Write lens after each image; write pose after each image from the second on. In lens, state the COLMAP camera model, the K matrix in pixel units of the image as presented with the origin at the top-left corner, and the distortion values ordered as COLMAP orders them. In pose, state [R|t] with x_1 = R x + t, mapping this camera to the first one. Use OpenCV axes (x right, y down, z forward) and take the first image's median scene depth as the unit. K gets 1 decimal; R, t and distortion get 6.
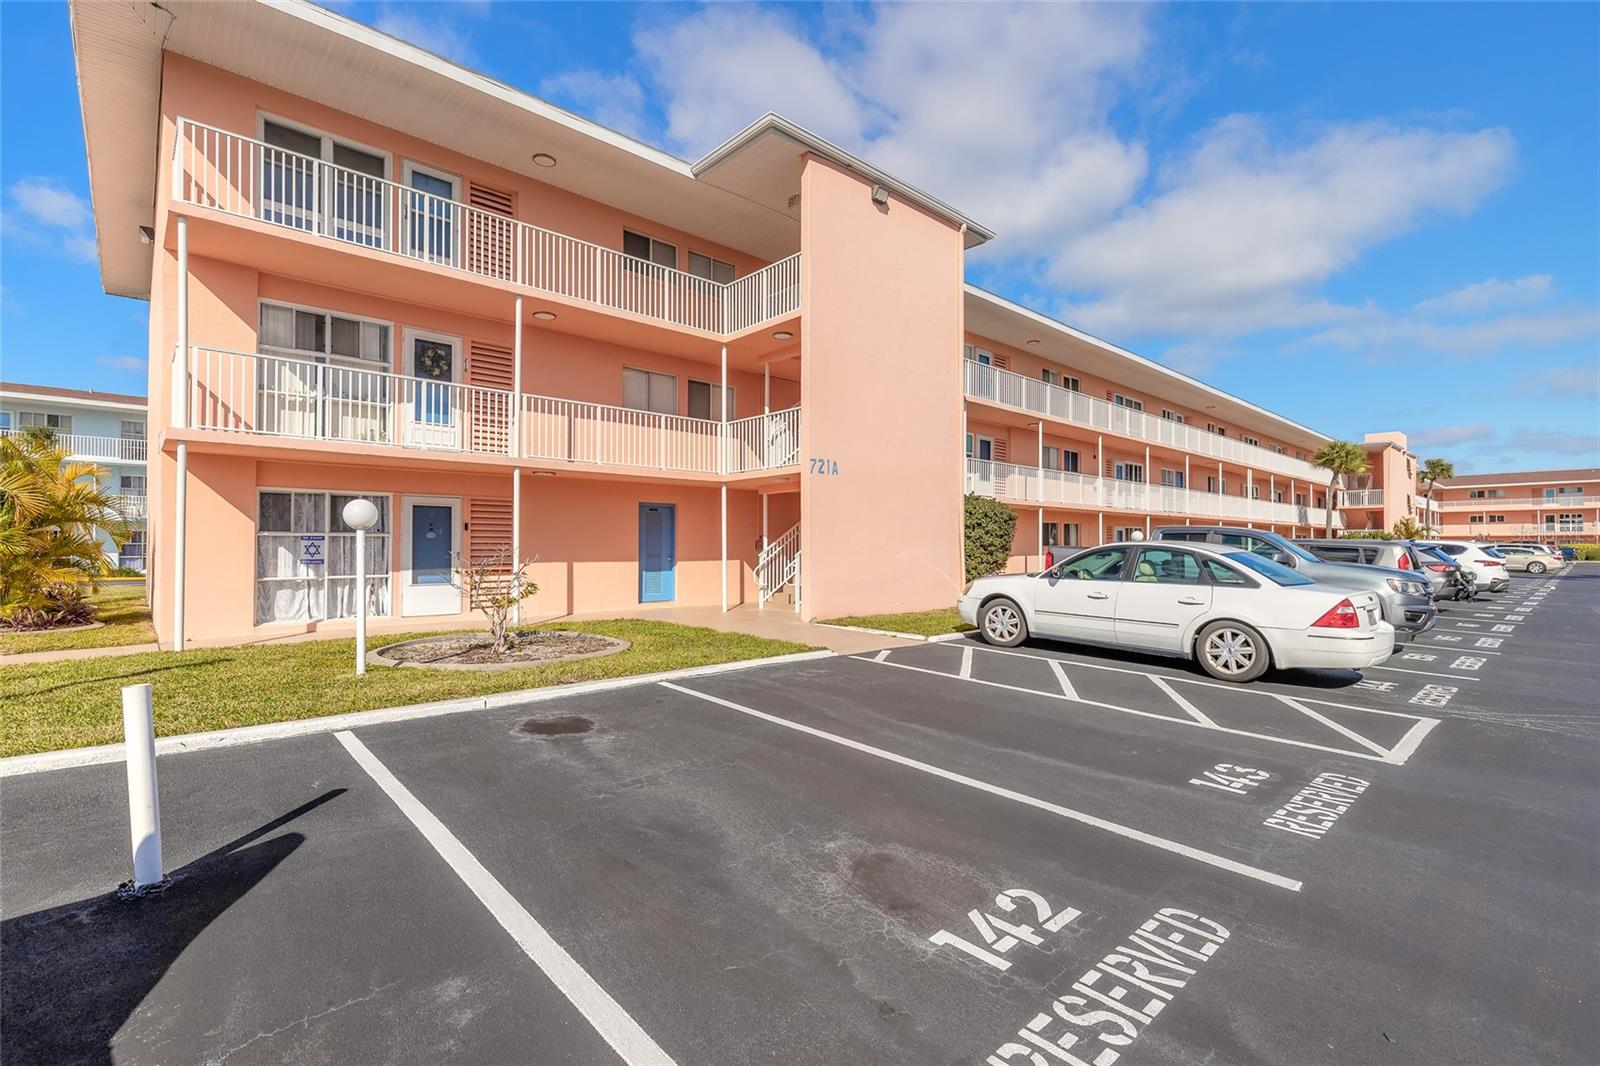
lens RADIAL K [[722.6, 0, 795.2], [0, 722.6, 537.8], [0, 0, 1]] dist [0.008293, -0.000687]
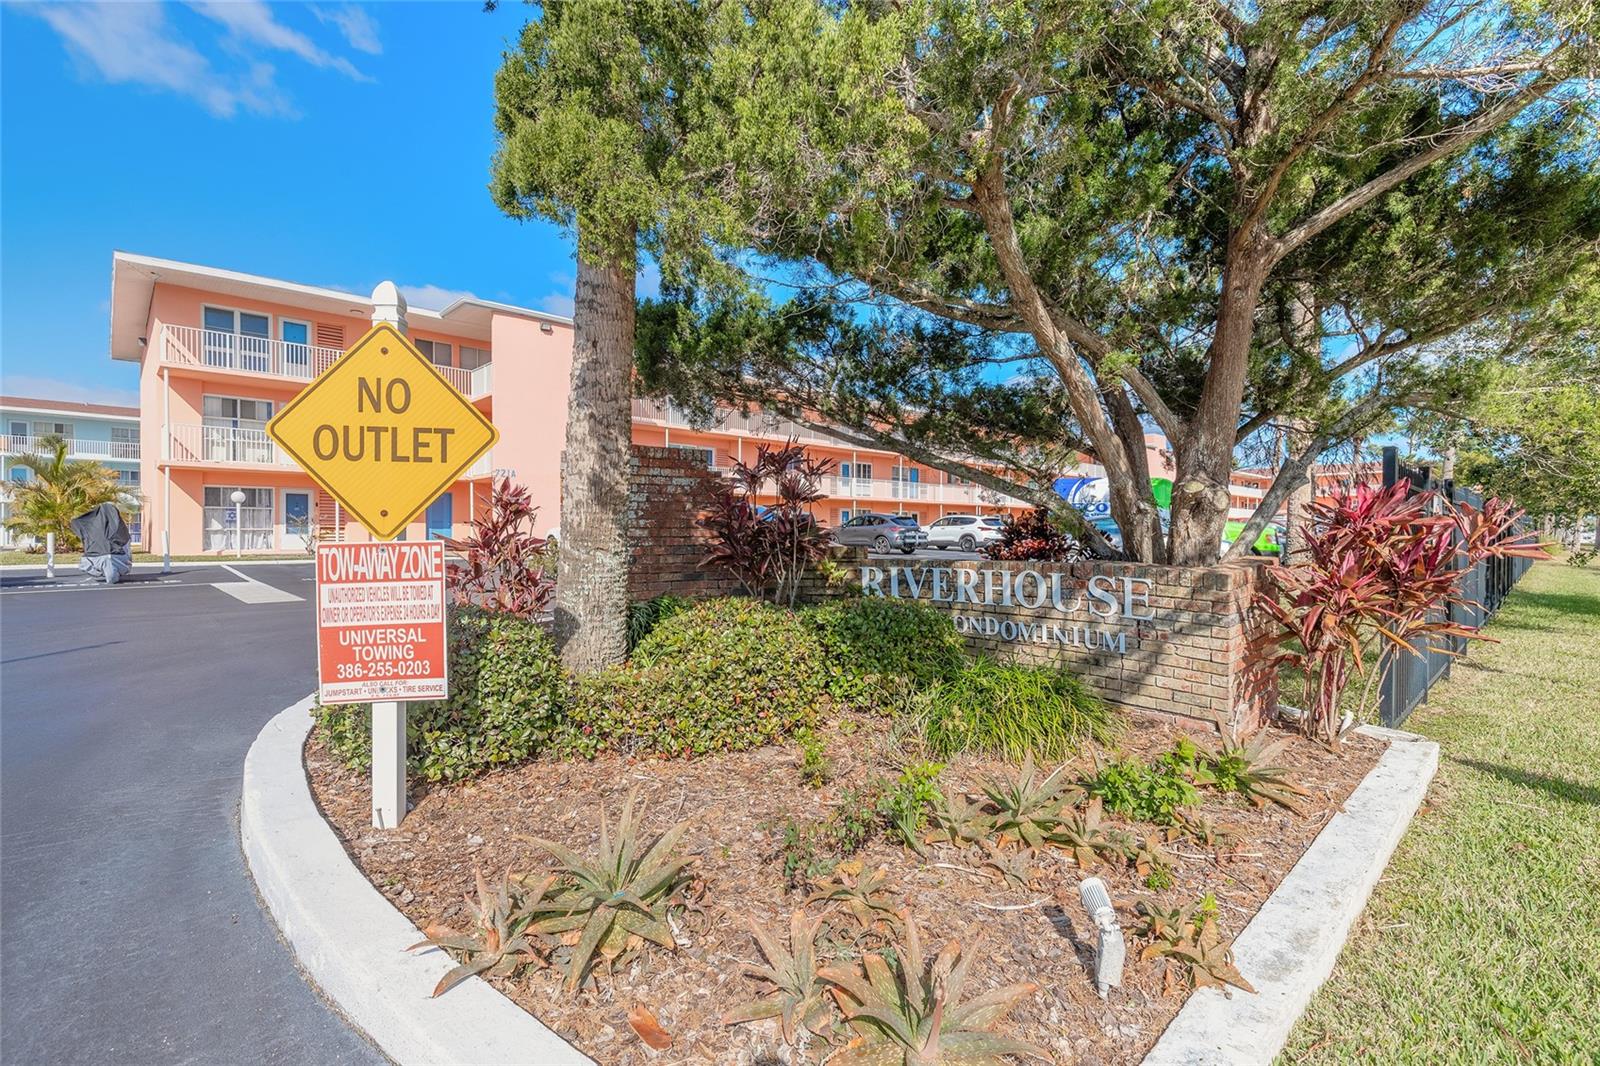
lens RADIAL K [[722.6, 0, 805.0], [0, 722.6, 525.3], [0, 0, 1]] dist [0.008293, -0.000687]
pose [[0.999783, -0.015054, 0.014414, 0.901954], [0.014941, 0.999858, 0.007852, 0.049789], [-0.014530, -0.007635, 0.999865, -1.049031]]
